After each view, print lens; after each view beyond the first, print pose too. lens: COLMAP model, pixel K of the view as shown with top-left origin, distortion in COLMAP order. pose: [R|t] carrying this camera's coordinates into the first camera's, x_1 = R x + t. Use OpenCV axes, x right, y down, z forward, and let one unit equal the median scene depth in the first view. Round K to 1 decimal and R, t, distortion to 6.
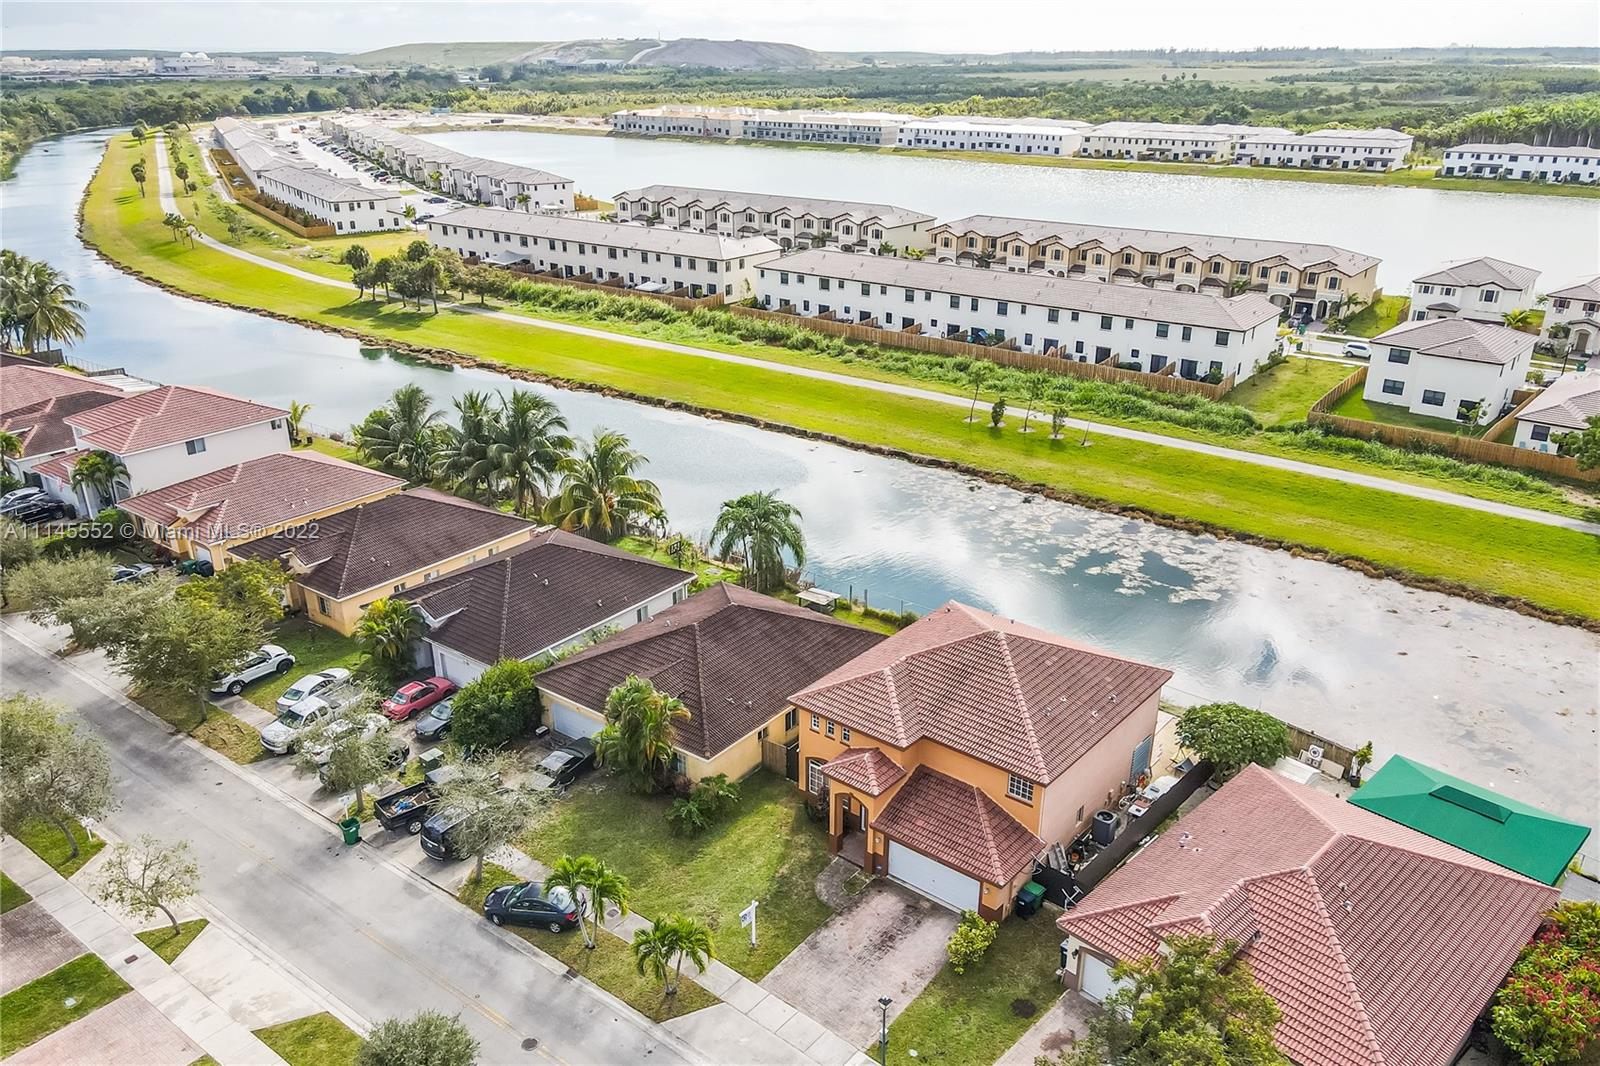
lens RADIAL K [[1151.2, 0, 791.8], [0, 1151.2, 537.5], [0, 0, 1]] dist [-0.004749, 0.035509]
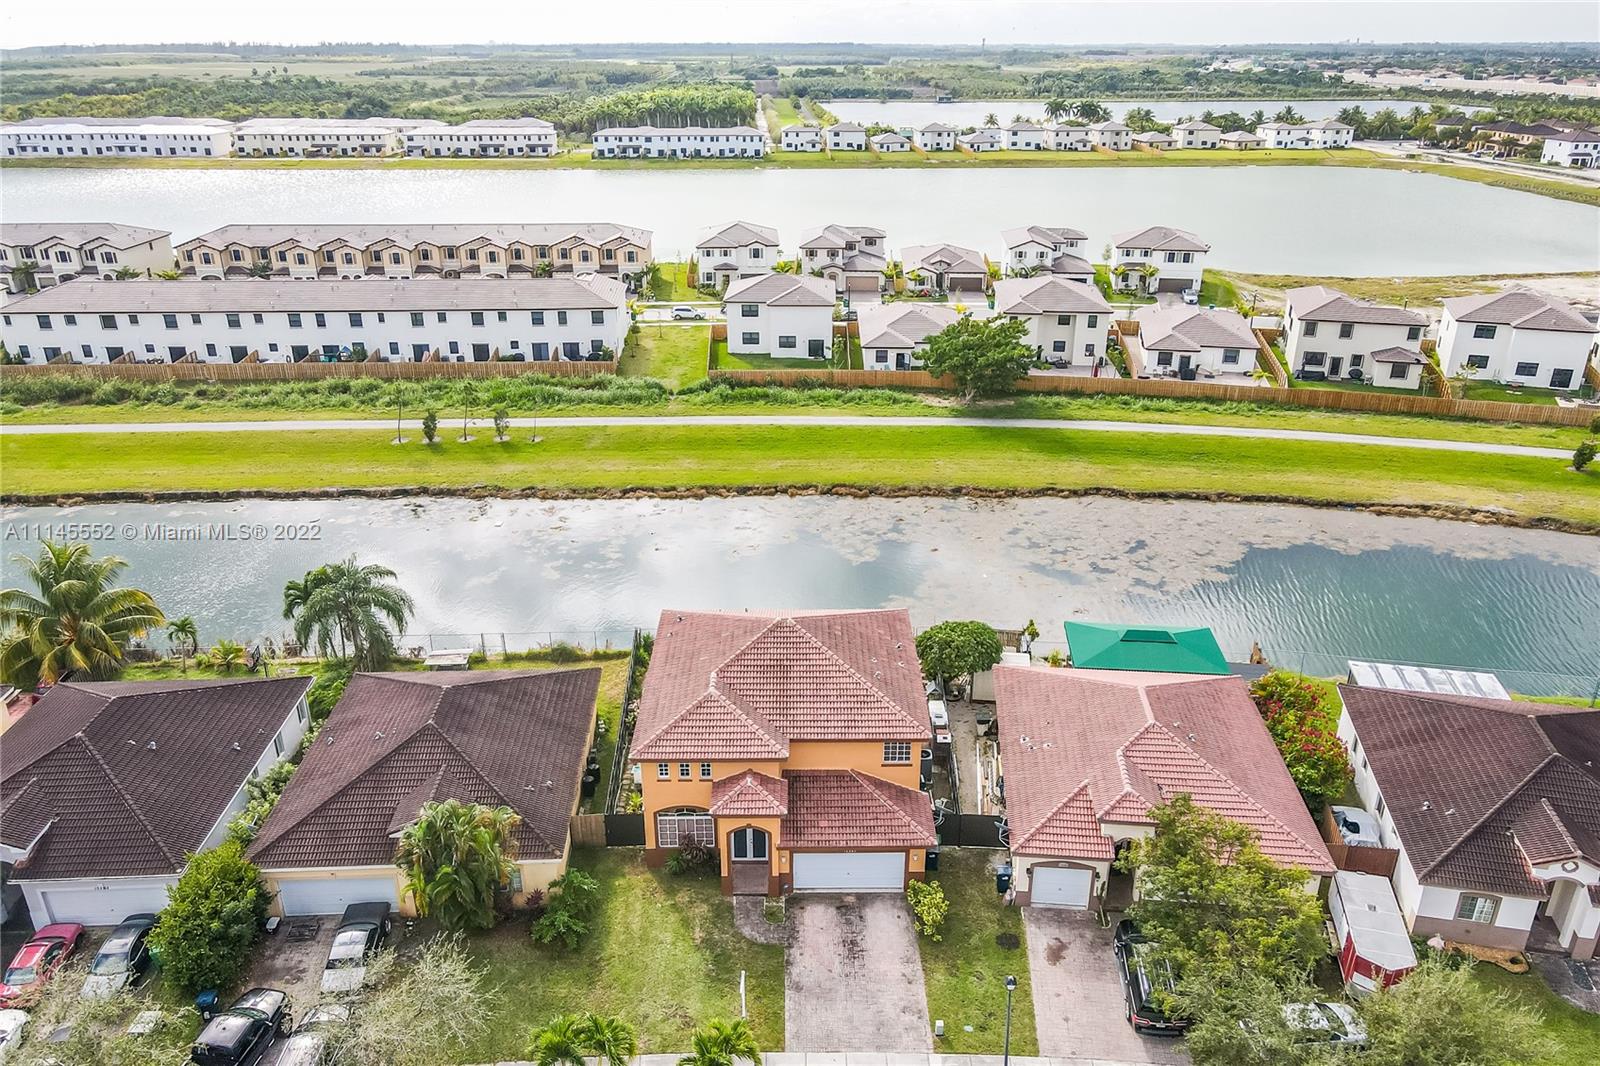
lens RADIAL K [[1151.2, 0, 791.8], [0, 1151.2, 537.5], [0, 0, 1]] dist [-0.004749, 0.035509]
pose [[0.775077, -0.249000, 0.580736, -0.130902], [0.246332, 0.965435, 0.085180, -0.023957], [-0.581873, 0.077033, 0.809623, 0.064733]]
